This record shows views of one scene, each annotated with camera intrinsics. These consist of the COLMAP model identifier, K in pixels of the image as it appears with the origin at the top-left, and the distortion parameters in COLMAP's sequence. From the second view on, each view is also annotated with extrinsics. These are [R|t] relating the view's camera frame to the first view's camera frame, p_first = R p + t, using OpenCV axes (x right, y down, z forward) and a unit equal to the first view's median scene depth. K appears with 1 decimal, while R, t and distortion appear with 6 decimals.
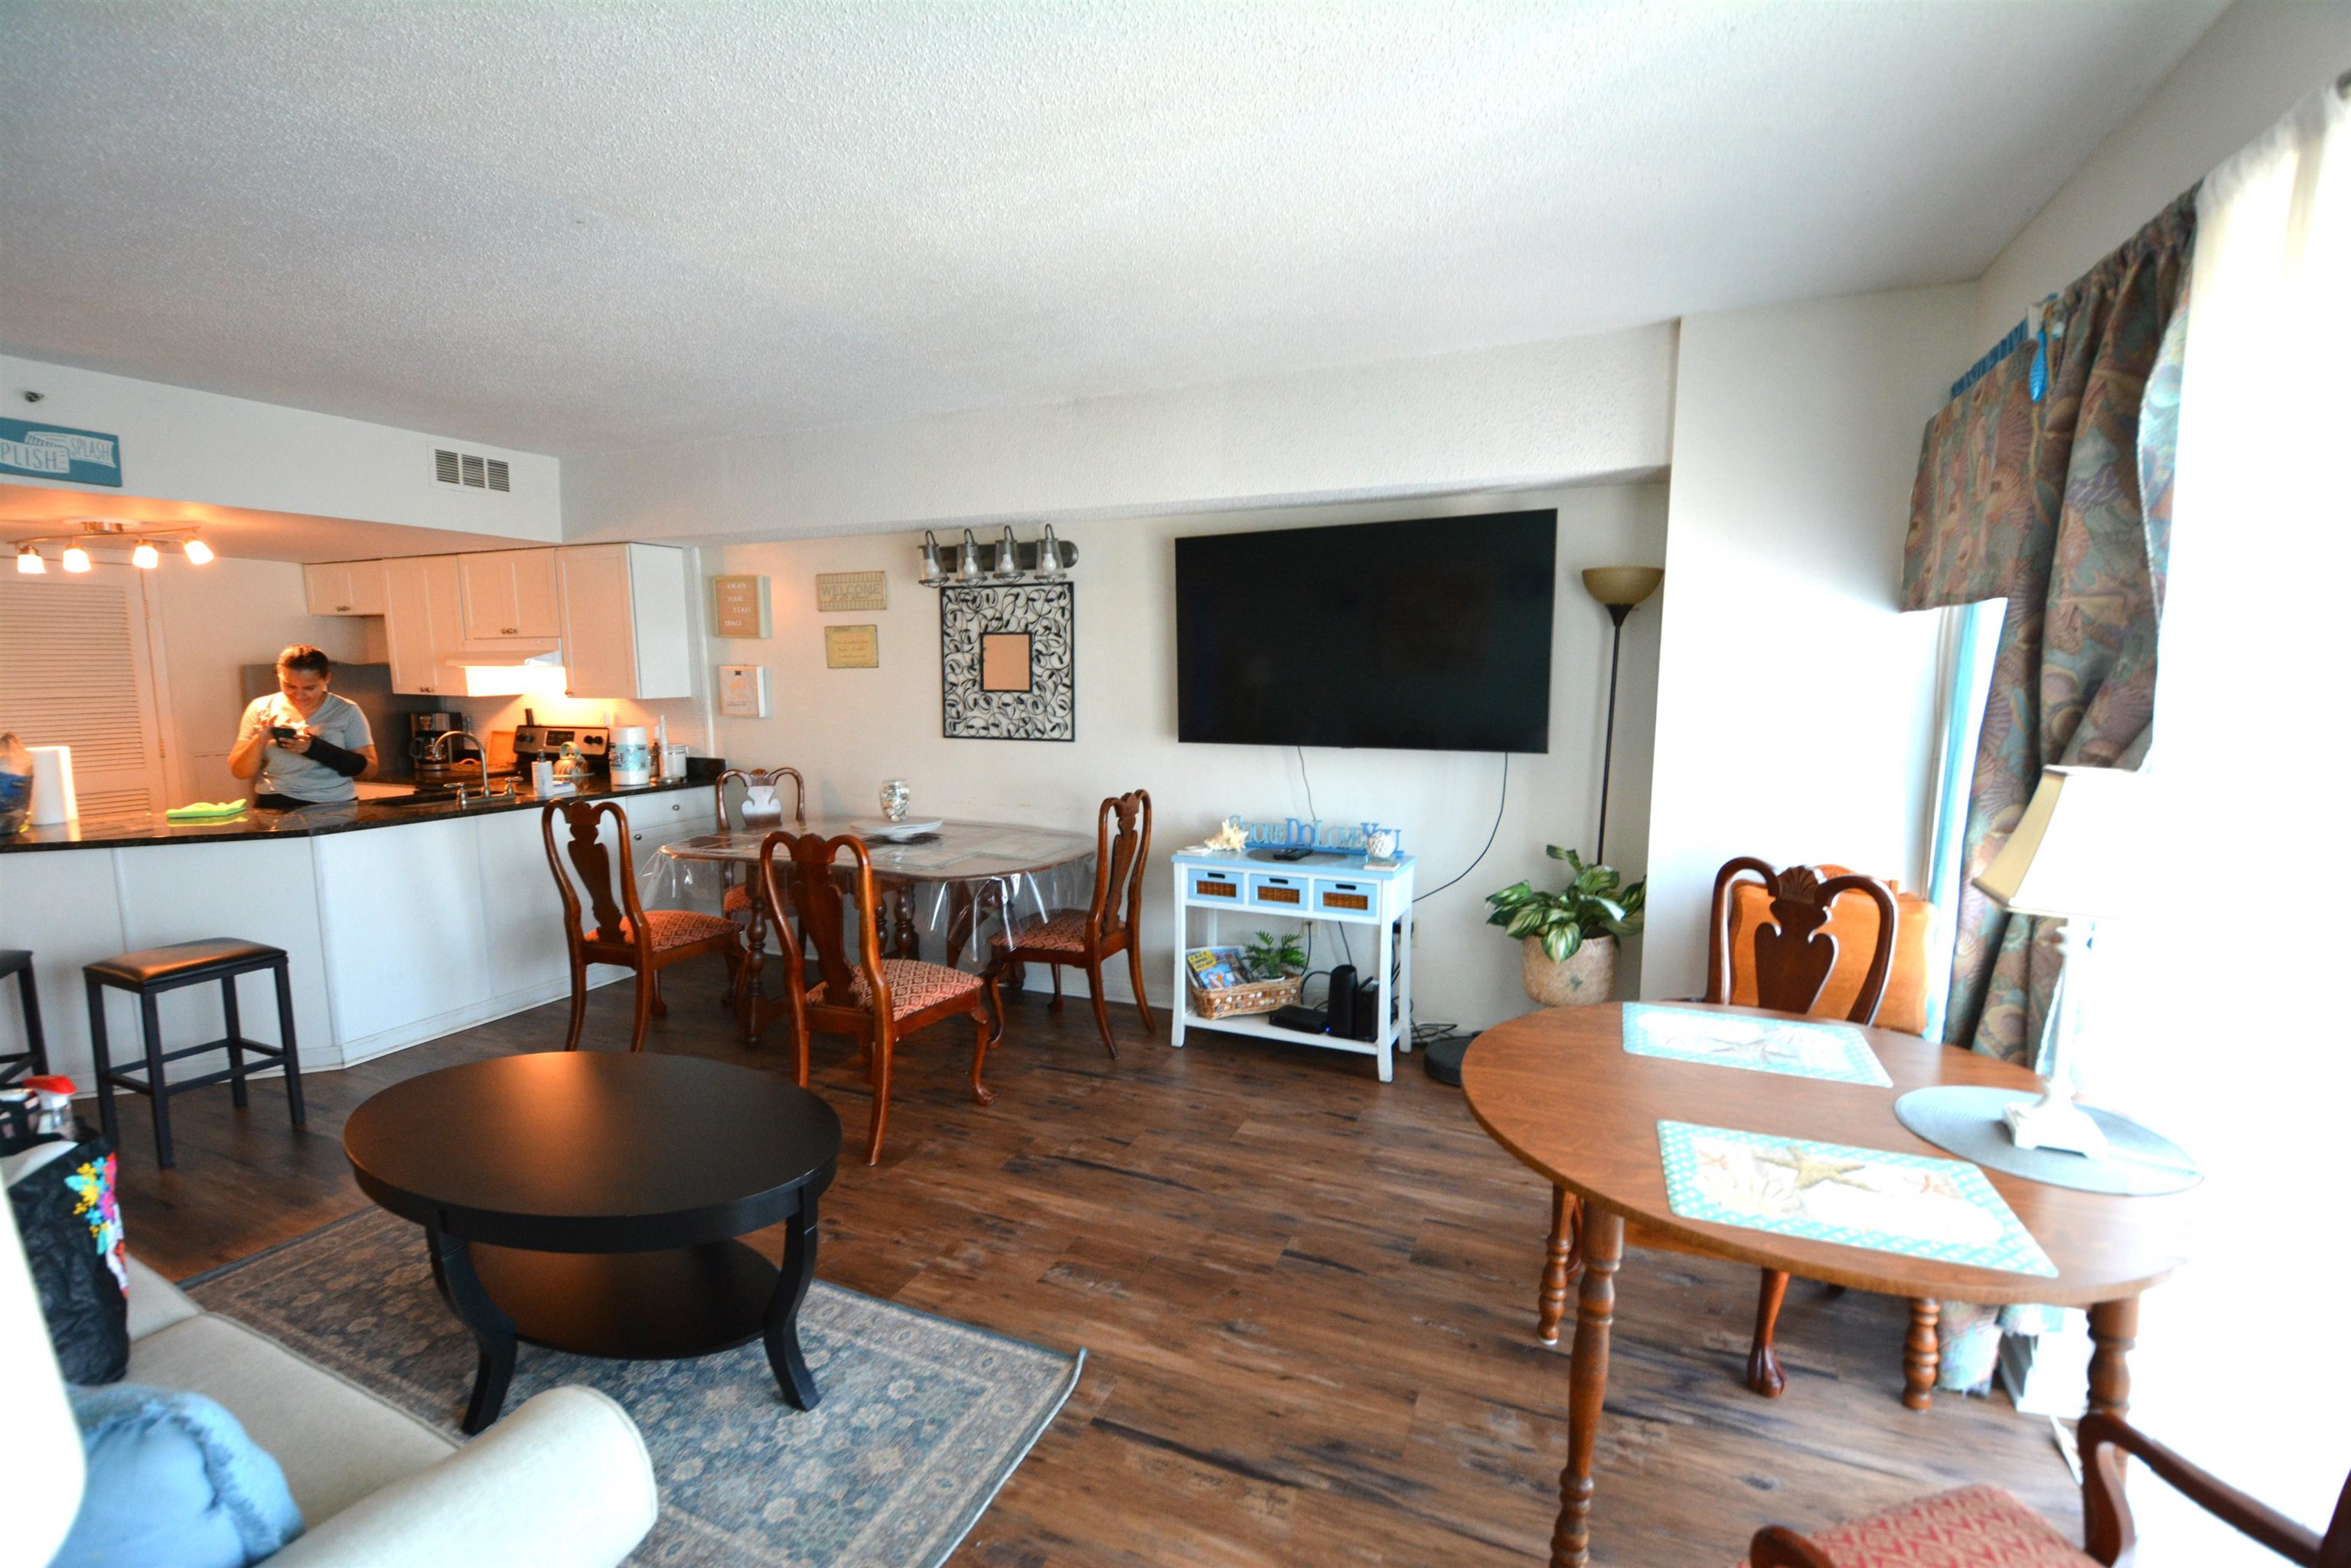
lens RADIAL K [[1034.7, 0, 1165.8], [0, 1034.7, 790.0], [0, 0, 1]] dist [0.011677, -0.019350]
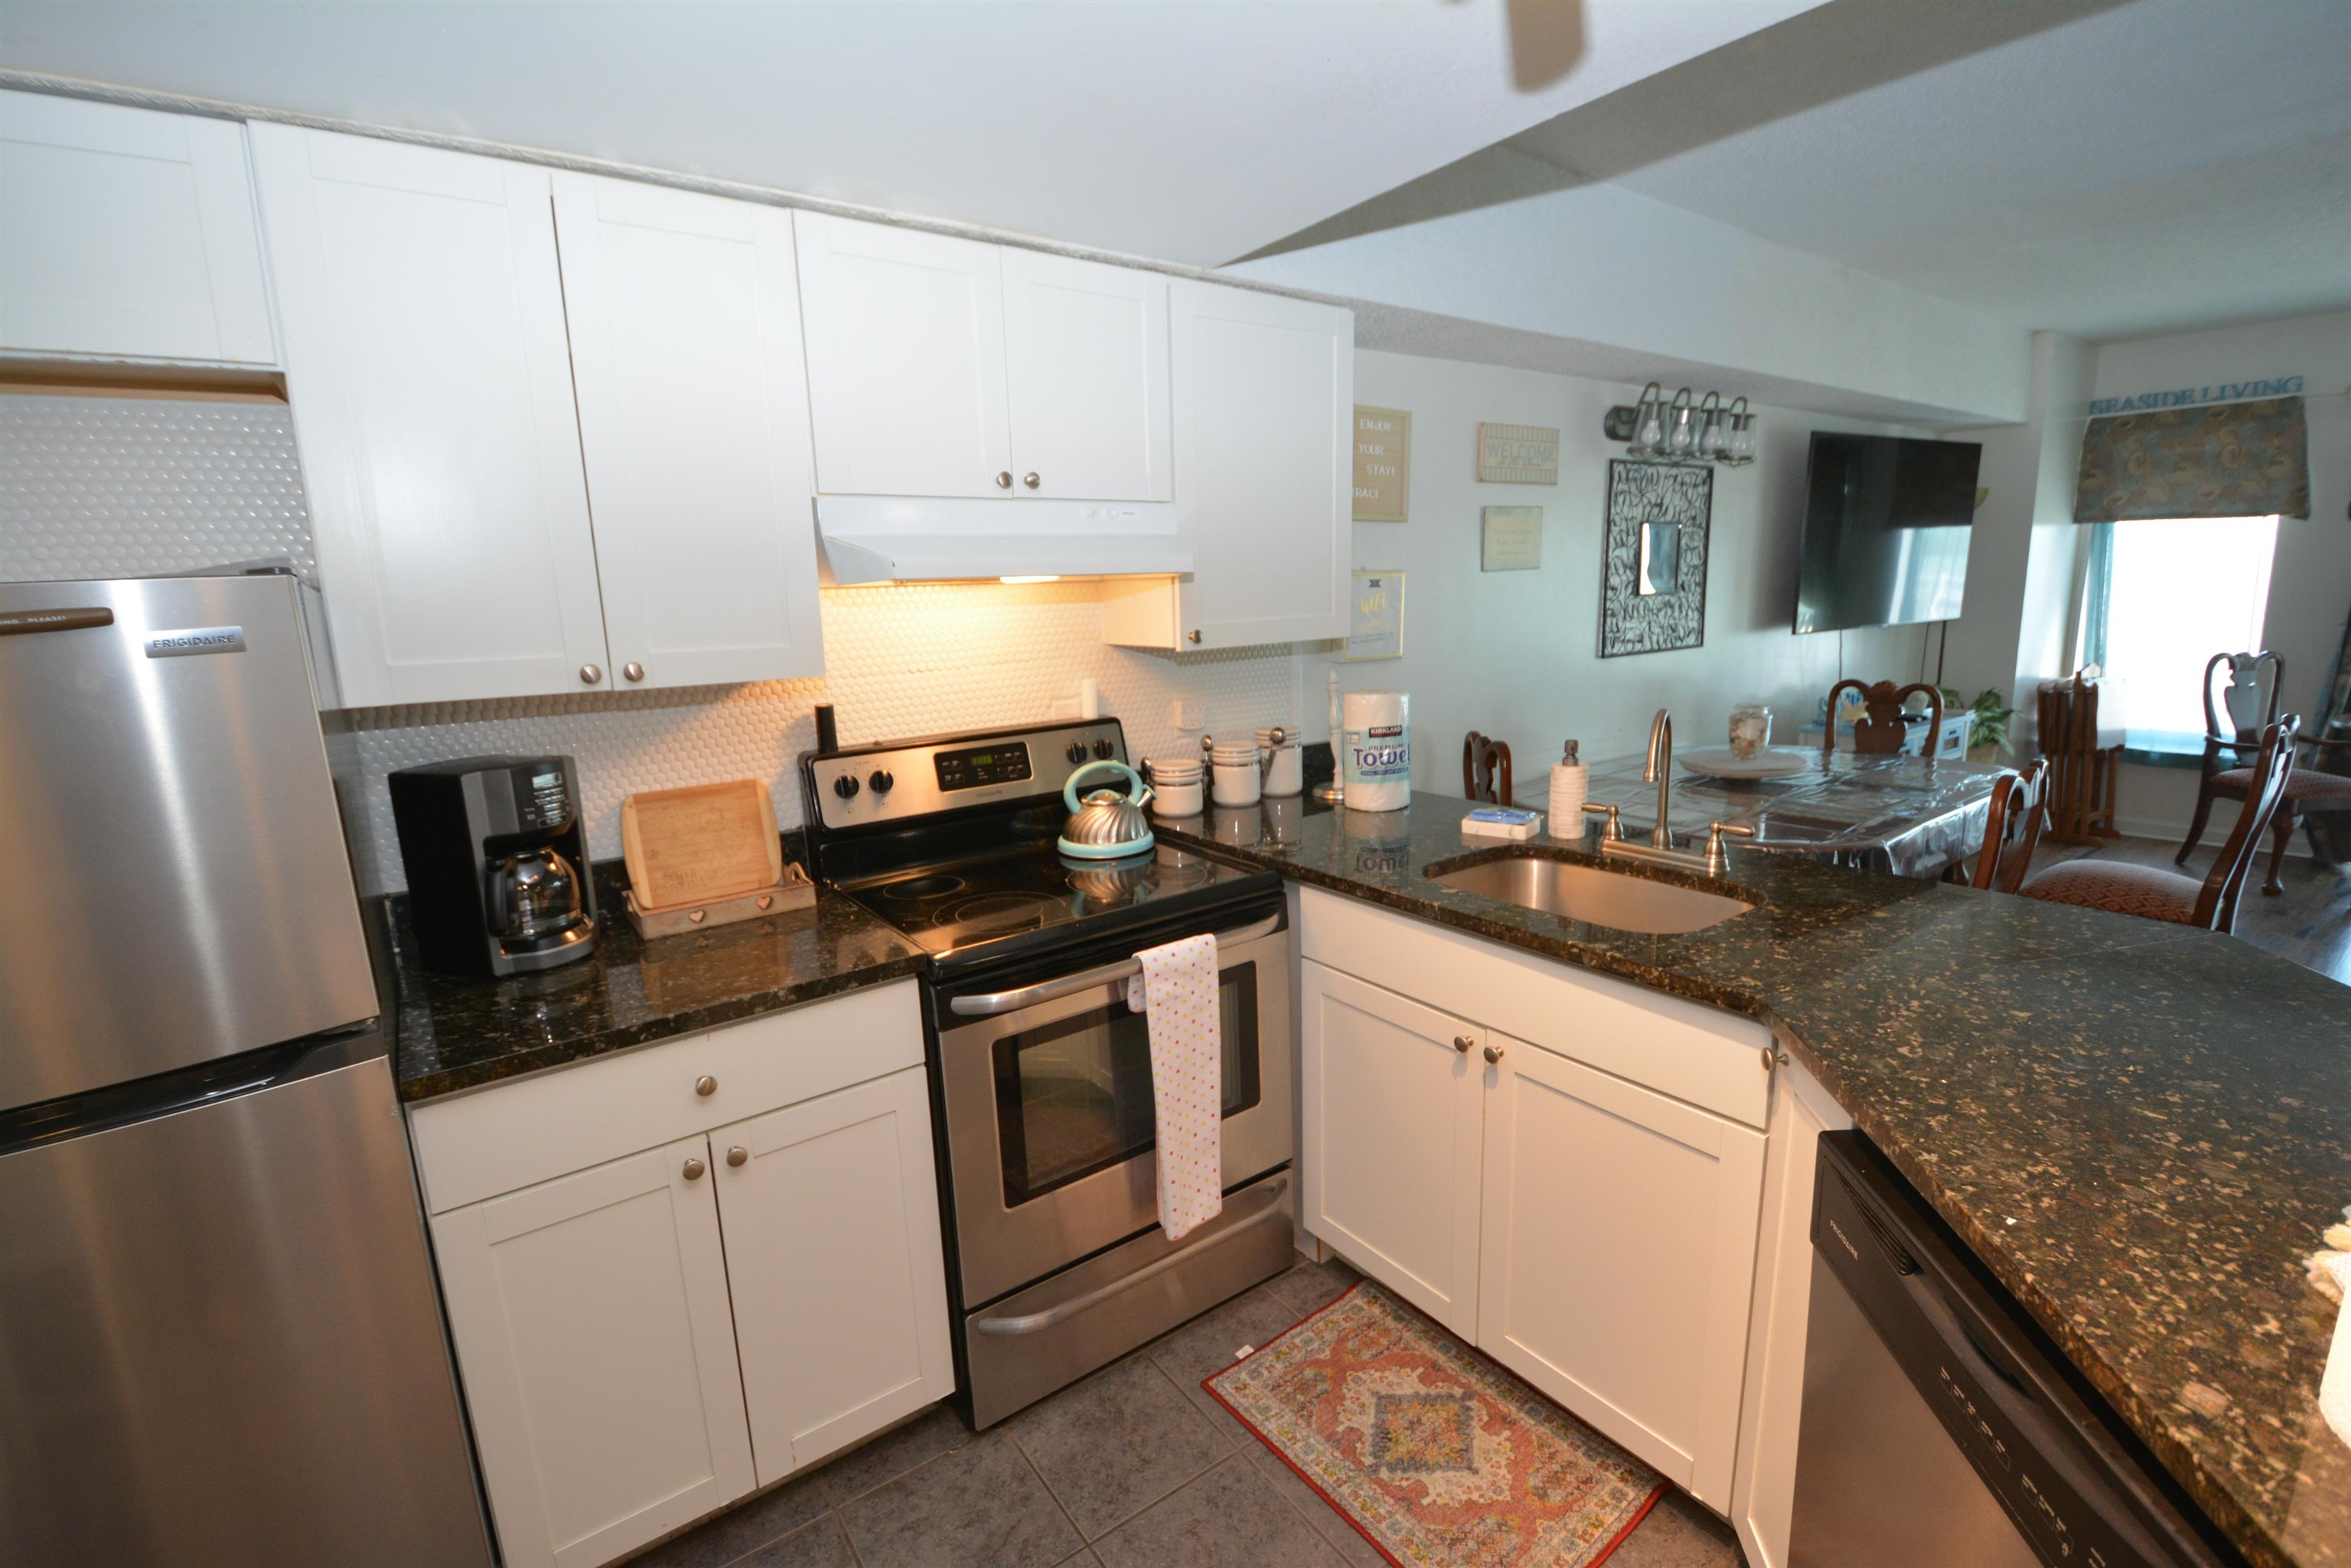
lens RADIAL K [[1064.9, 0, 1131.6], [0, 1064.9, 800.7], [0, 0, 1]] dist [-0.024812, -0.001839]
pose [[0.523173, -0.185050, 0.831894, -1.338110], [0.139925, 0.981546, 0.130340, -0.123026], [-0.840661, 0.048212, 0.539411, 1.089462]]
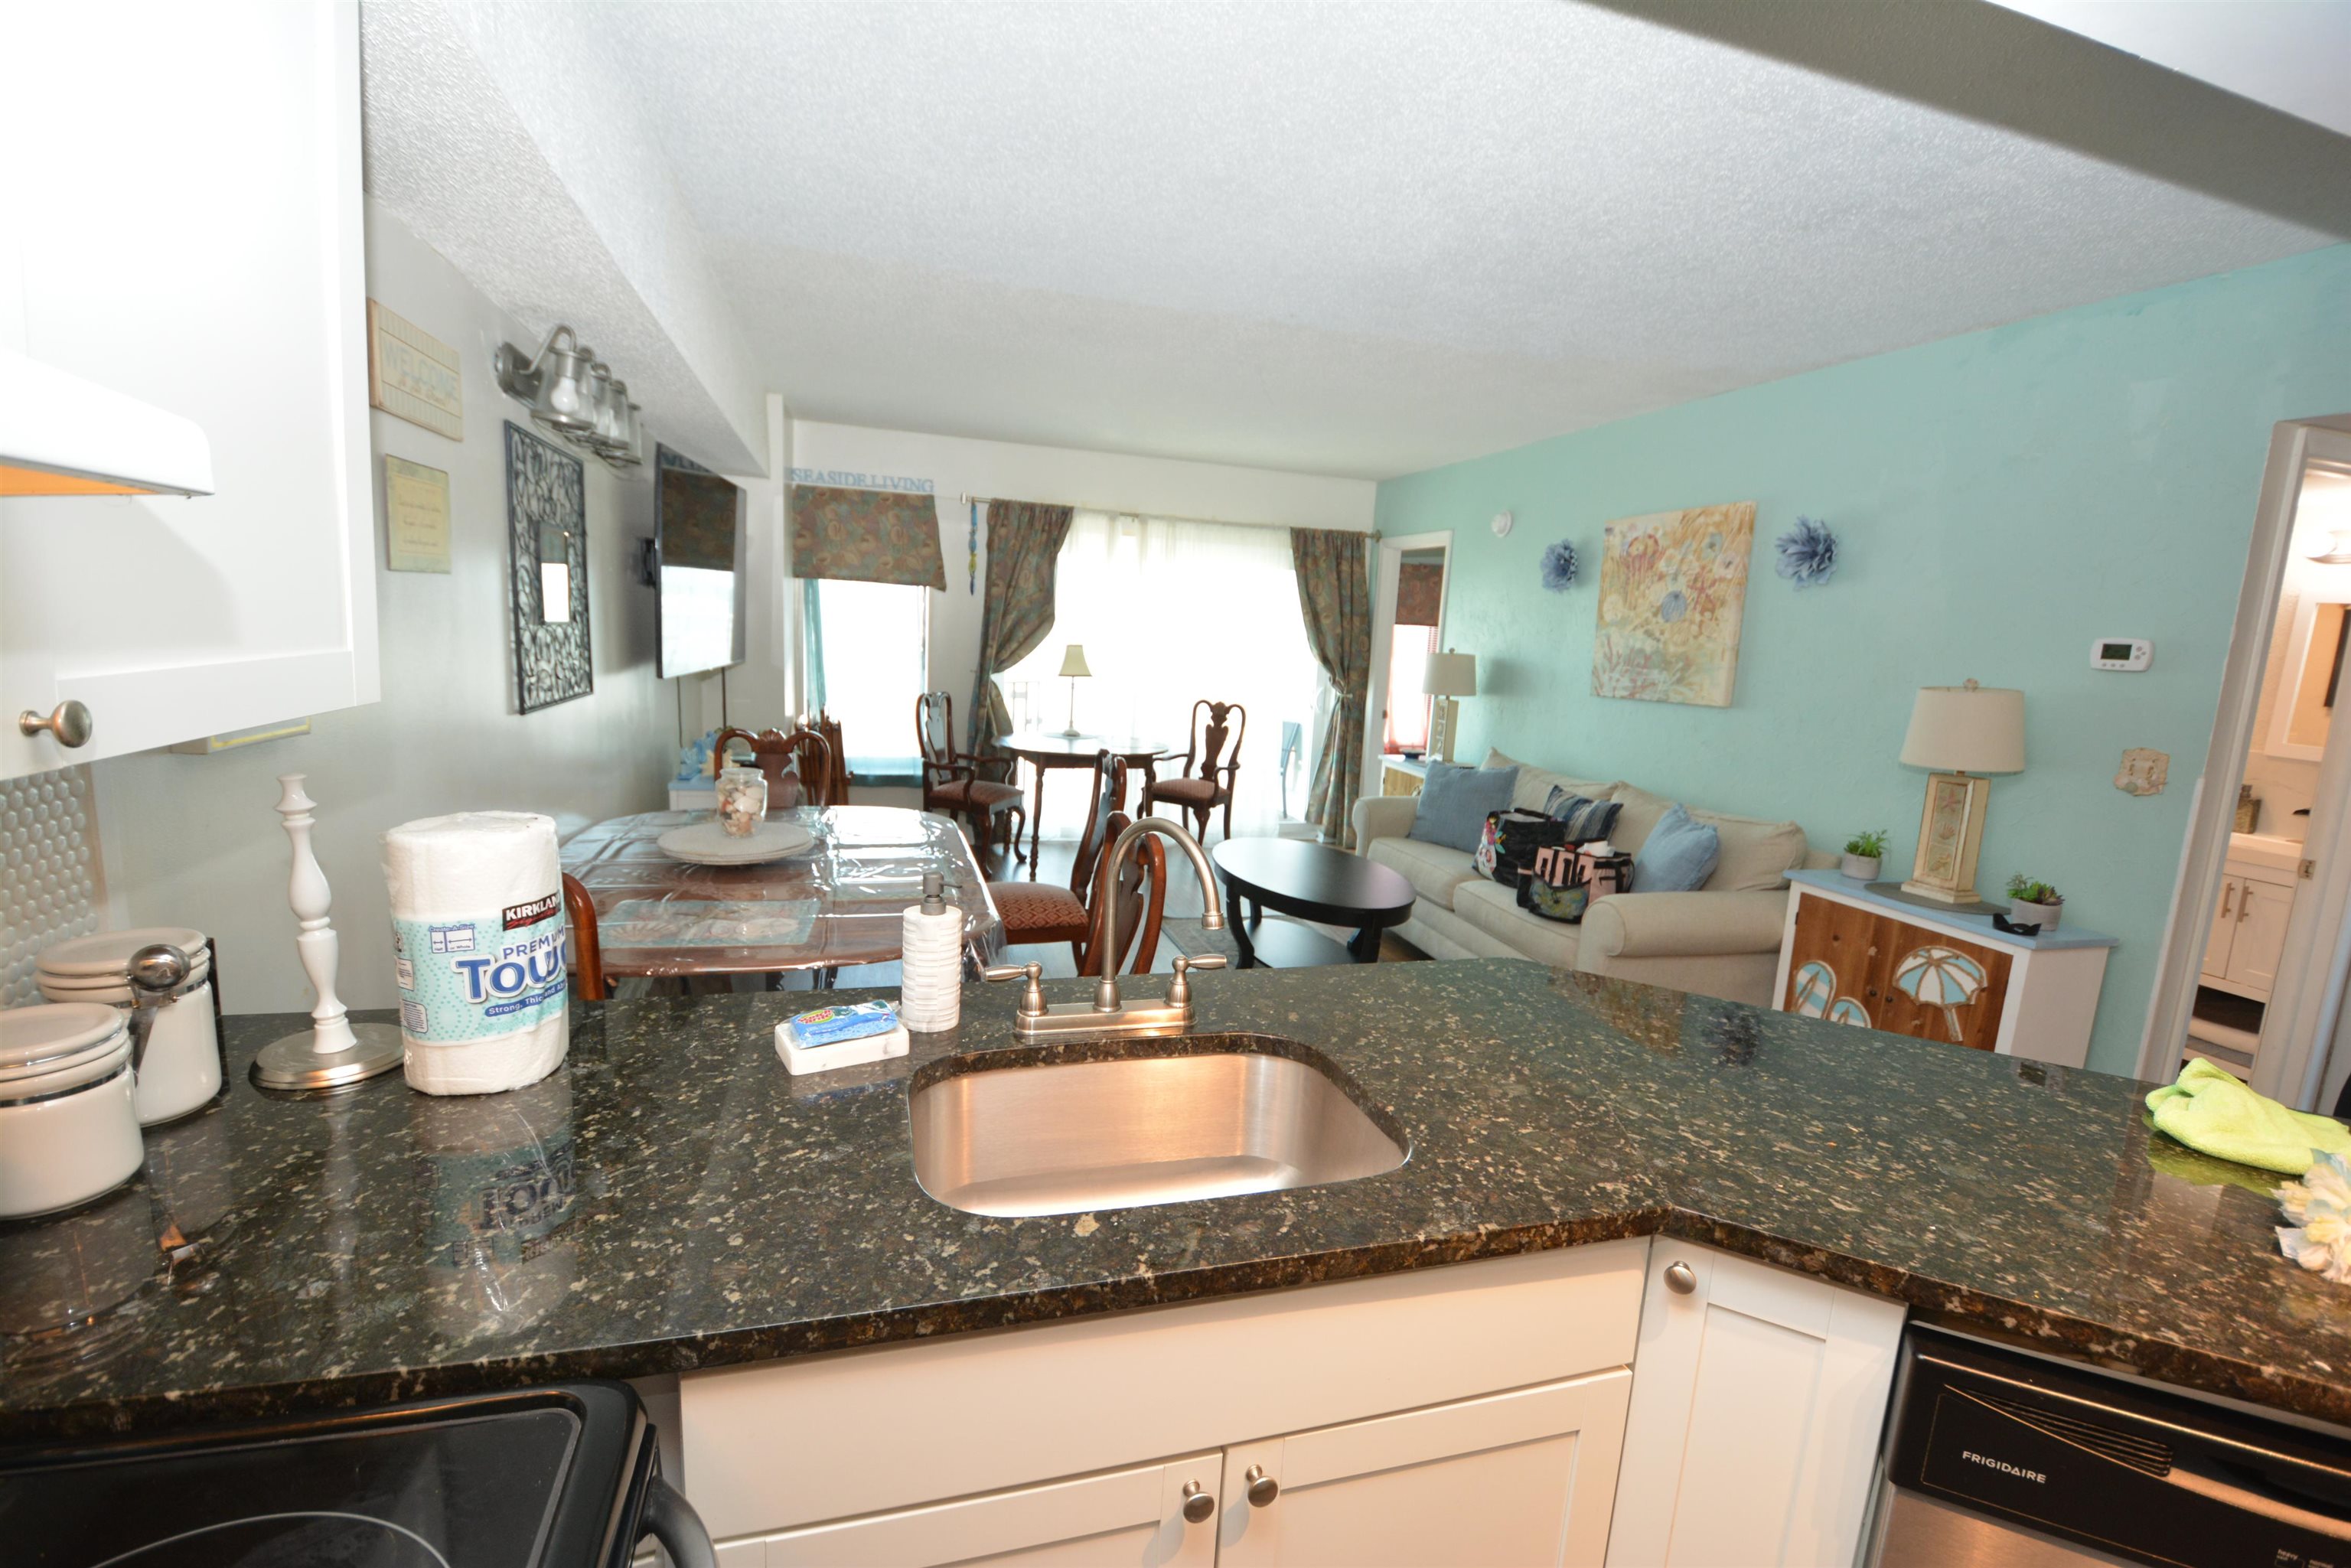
lens RADIAL K [[1034.7, 0, 1181.5], [0, 1034.7, 810.5], [0, 0, 1]] dist [0.011677, -0.019350]
pose [[-0.649452, -0.161209, 0.743117, -1.034502], [0.041915, 0.968193, 0.246668, -0.149000], [-0.759246, 0.191347, -0.622038, 1.348099]]
